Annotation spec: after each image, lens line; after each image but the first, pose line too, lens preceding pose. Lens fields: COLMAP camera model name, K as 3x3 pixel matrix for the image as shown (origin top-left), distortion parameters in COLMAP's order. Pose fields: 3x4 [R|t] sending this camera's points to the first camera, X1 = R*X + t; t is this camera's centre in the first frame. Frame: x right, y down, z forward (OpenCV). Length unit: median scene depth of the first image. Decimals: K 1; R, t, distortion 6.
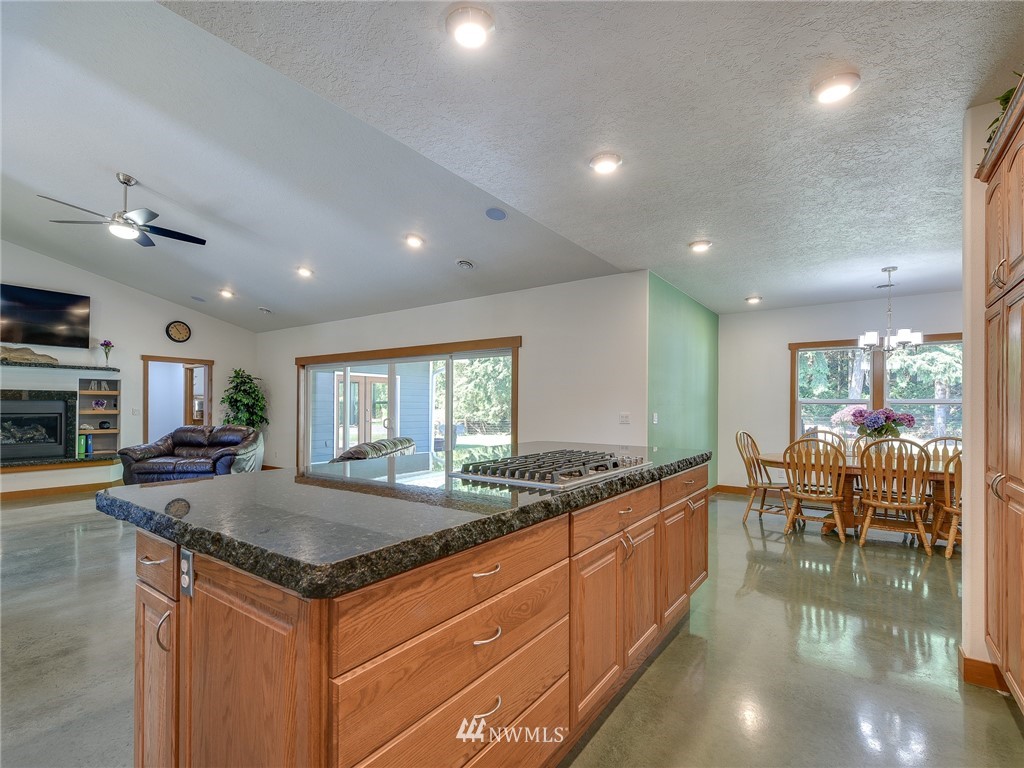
lens RADIAL K [[483.7, 0, 512.9], [0, 483.7, 405.2], [0, 0, 1]] dist [0.014584, 0.000344]
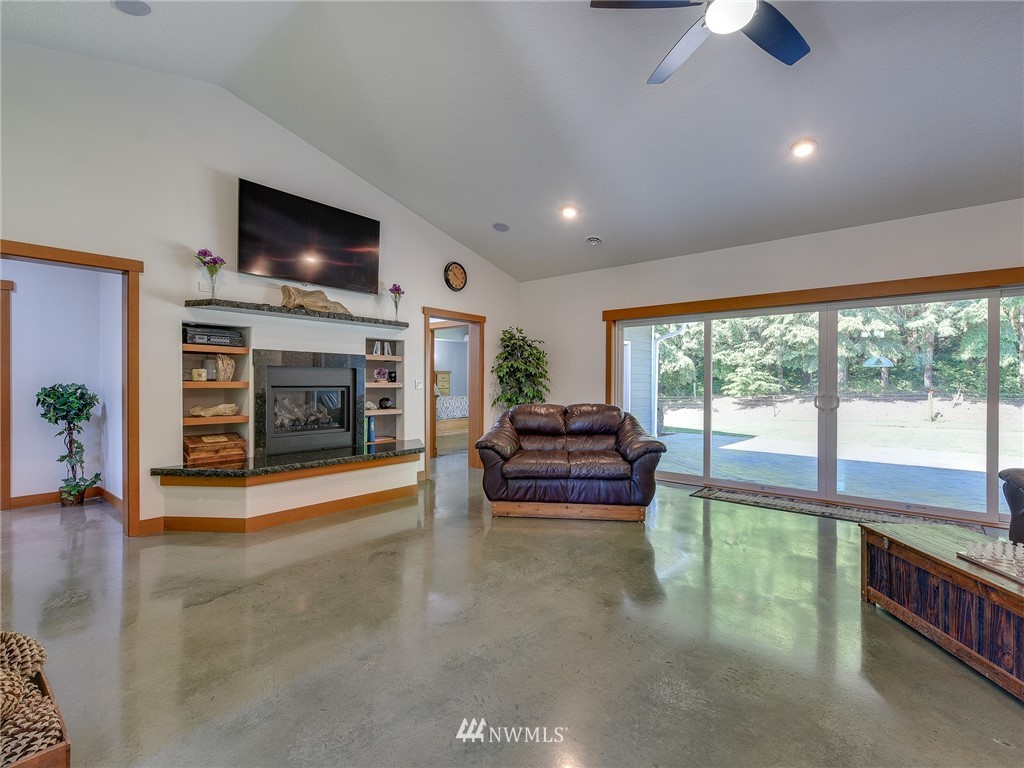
lens RADIAL K [[483.7, 0, 510.5], [0, 483.7, 384.5], [0, 0, 1]] dist [0.014584, 0.000344]
pose [[0.997940, 0.000419, -0.064157, -0.620510], [-0.000304, 0.999998, 0.001792, 0.011863], [0.064158, -0.001769, 0.997938, 0.309777]]
